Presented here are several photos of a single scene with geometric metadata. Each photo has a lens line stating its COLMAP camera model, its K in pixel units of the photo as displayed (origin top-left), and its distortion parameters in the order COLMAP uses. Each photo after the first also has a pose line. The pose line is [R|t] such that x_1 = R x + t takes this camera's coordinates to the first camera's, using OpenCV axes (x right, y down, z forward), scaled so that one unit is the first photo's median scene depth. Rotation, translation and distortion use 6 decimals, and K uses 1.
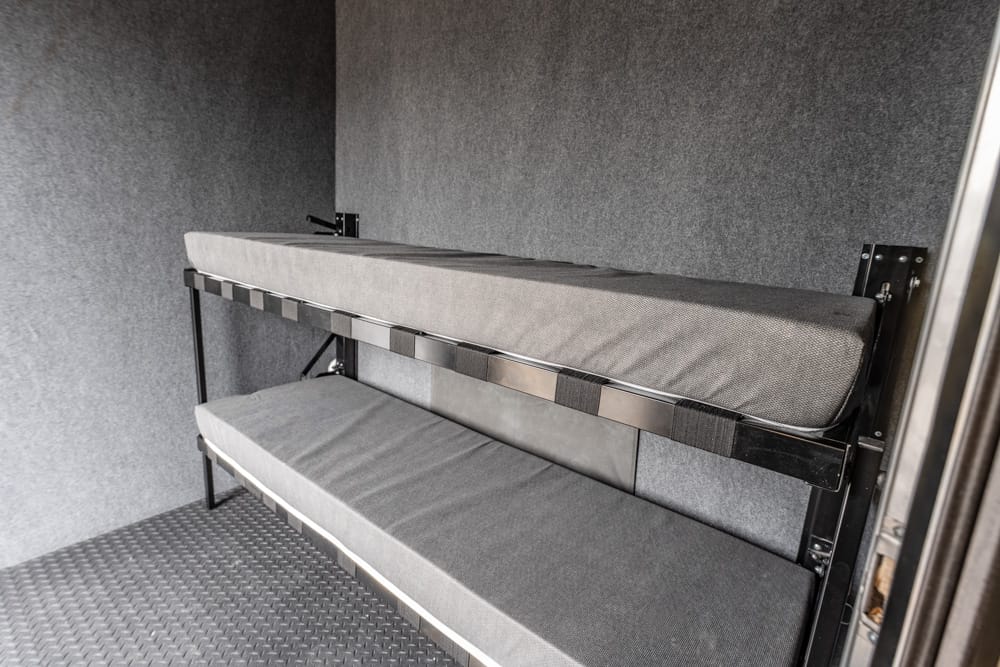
lens RADIAL K [[495.9, 0, 500.0], [0, 495.9, 333.5], [0, 0, 1]] dist [-0.000013, 0.000566]
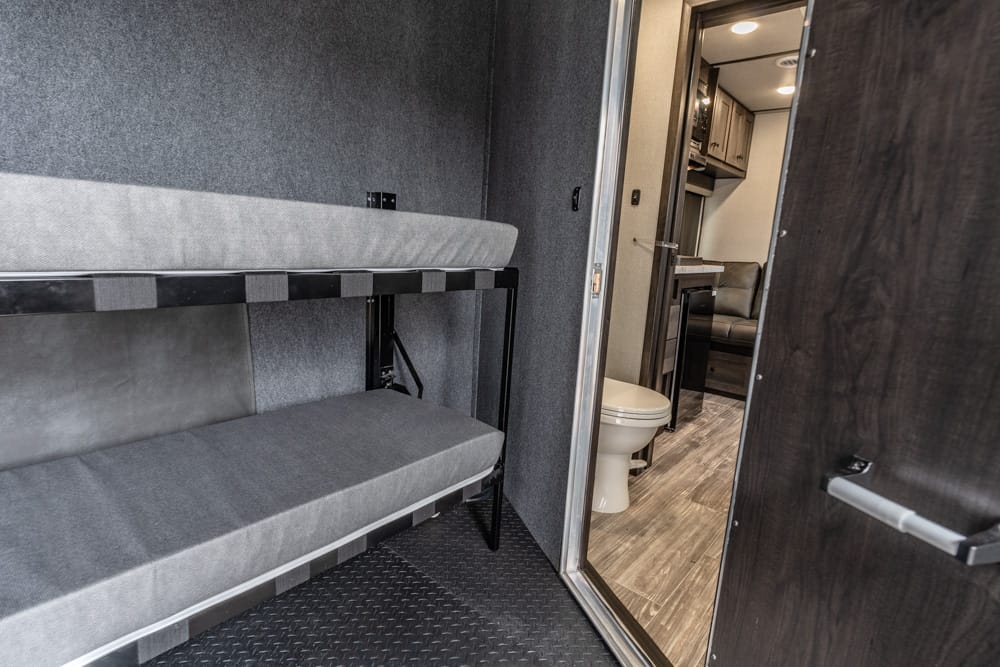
lens RADIAL K [[495.9, 0, 500.0], [0, 495.9, 333.5], [0, 0, 1]] dist [-0.000013, 0.000566]
pose [[0.027785, -0.246919, 0.968638, -0.879697], [0.157005, 0.958063, 0.239720, -0.042714], [-0.987207, 0.145420, 0.065387, 0.432272]]
